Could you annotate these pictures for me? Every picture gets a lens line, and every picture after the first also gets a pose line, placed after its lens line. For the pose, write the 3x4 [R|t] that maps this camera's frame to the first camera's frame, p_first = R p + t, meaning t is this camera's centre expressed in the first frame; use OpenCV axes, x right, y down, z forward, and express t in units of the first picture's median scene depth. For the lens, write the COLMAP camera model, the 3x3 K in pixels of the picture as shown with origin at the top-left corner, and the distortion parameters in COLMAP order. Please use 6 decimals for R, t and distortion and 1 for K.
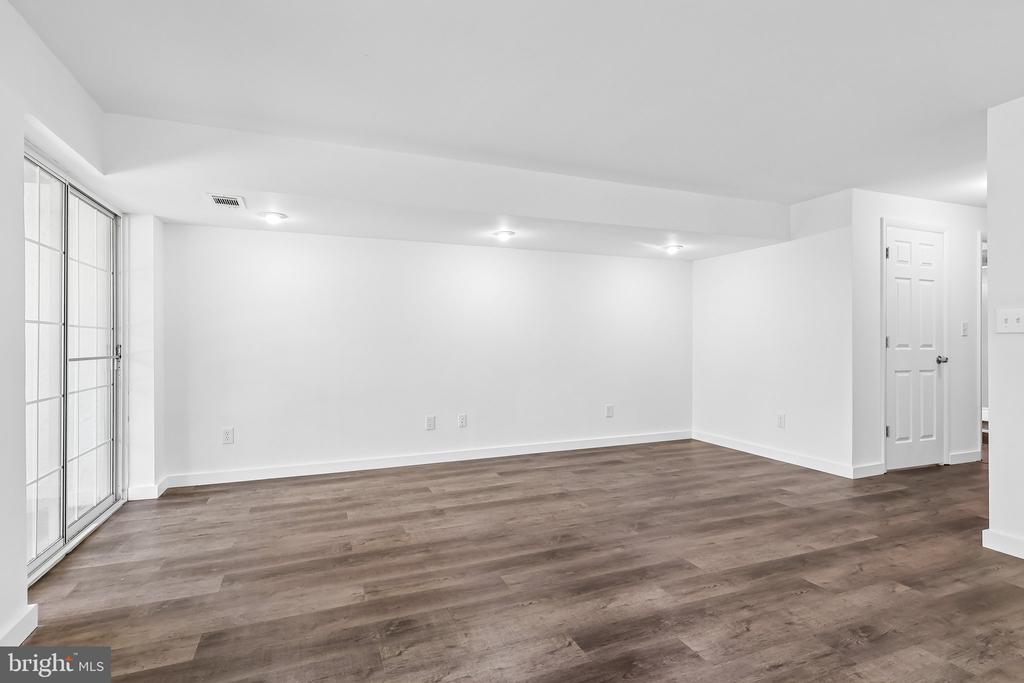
lens RADIAL K [[509.8, 0, 508.0], [0, 509.8, 342.1], [0, 0, 1]] dist [0.000988, 0.000933]
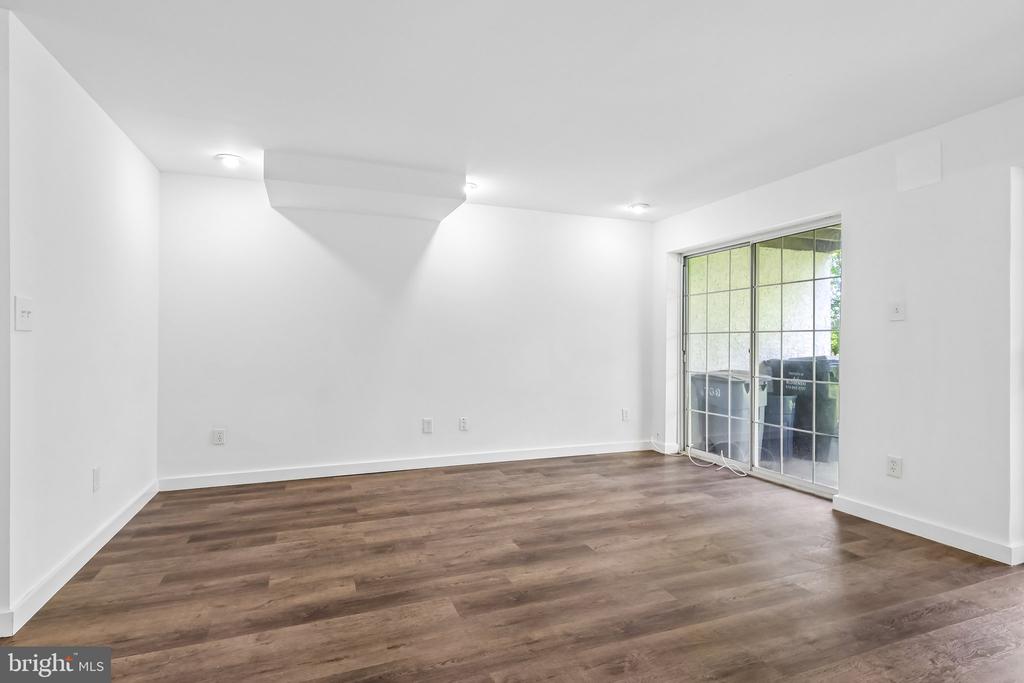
lens RADIAL K [[509.8, 0, 508.0], [0, 509.8, 342.1], [0, 0, 1]] dist [0.000988, 0.000933]
pose [[-0.999976, -0.003118, 0.006160, 0.279928], [-0.003146, 0.999985, -0.004563, 0.002295], [-0.006146, -0.004583, -0.999971, 1.887972]]
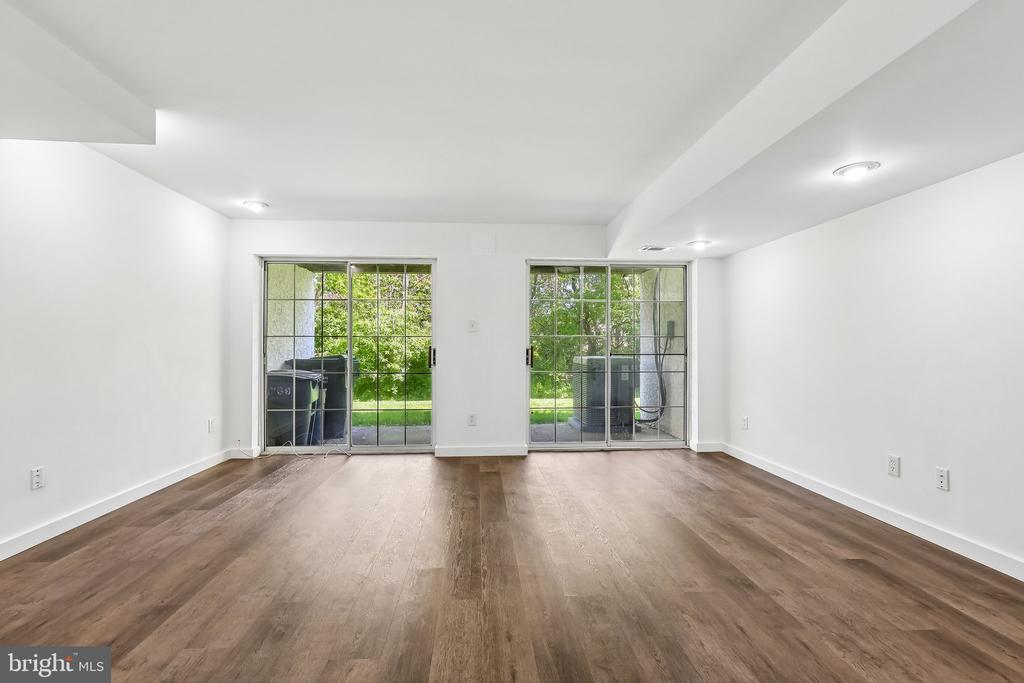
lens RADIAL K [[475.0, 0, 508.1], [0, 475.0, 340.7], [0, 0, 1]] dist [-0.001822, -0.000040]
pose [[-0.311400, -0.007990, -0.950245, 1.150128], [0.004428, 0.999942, -0.009859, -0.001755], [0.950269, -0.007278, -0.311346, 1.365232]]
